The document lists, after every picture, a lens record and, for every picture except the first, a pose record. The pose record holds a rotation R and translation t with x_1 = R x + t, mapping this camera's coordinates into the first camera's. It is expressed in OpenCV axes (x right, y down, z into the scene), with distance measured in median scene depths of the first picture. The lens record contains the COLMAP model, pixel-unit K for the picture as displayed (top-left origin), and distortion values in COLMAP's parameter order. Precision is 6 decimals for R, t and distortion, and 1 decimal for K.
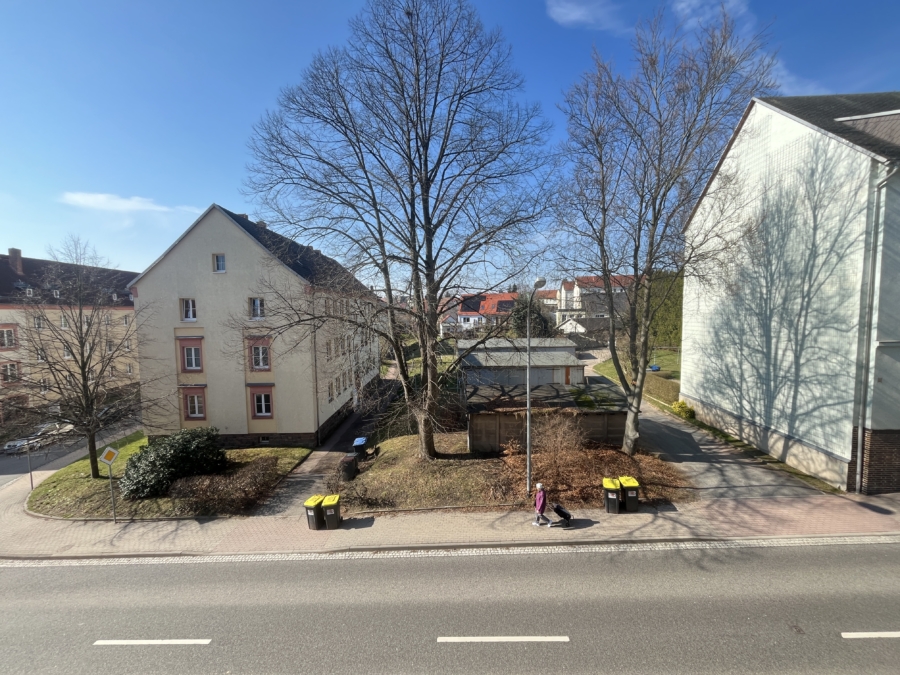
lens RADIAL K [[364.7, 0, 450.4], [0, 364.7, 336.6], [0, 0, 1]] dist [-0.000178, -0.000098]
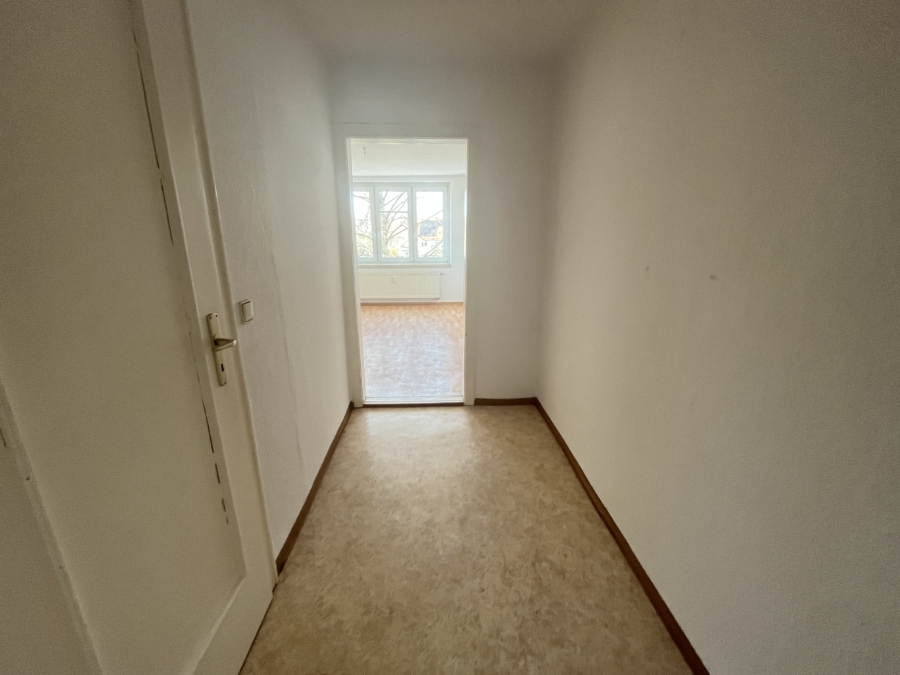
lens RADIAL K [[364.7, 0, 448.1], [0, 364.7, 338.1], [0, 0, 1]] dist [-0.000178, -0.000098]
pose [[0.995088, -0.015001, 0.097848, 0.050328], [-0.005247, 0.979069, 0.203462, 0.026697], [-0.098852, -0.202976, 0.974181, -0.447987]]
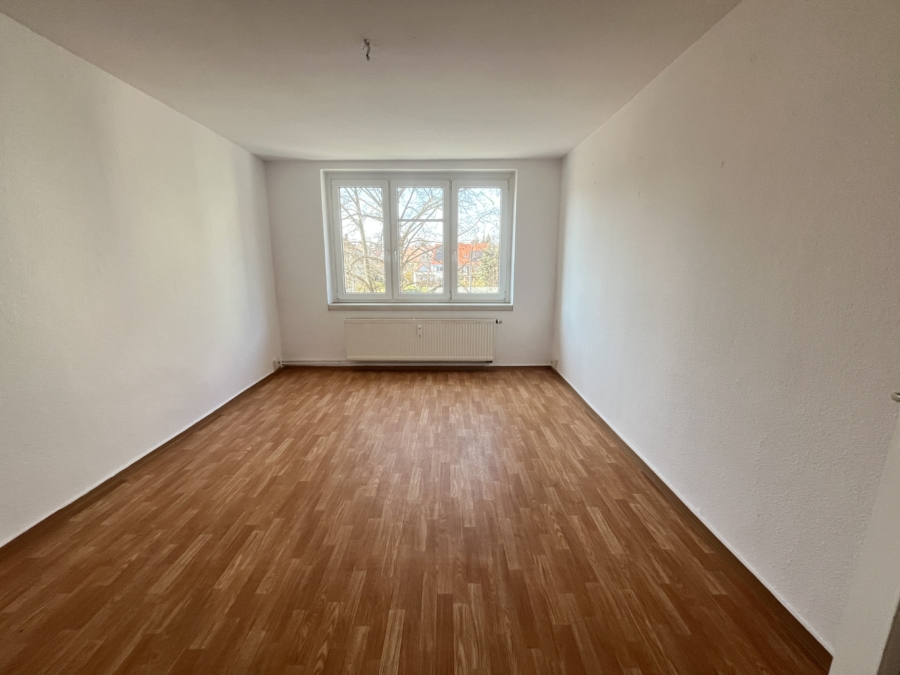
lens RADIAL K [[364.7, 0, 452.3], [0, 364.7, 338.3], [0, 0, 1]] dist [-0.000178, -0.000098]
pose [[0.997137, 0.000490, 0.075615, 0.036035], [-0.011196, 0.989914, 0.141227, 0.016825], [-0.074783, -0.141669, 0.987085, -0.288533]]
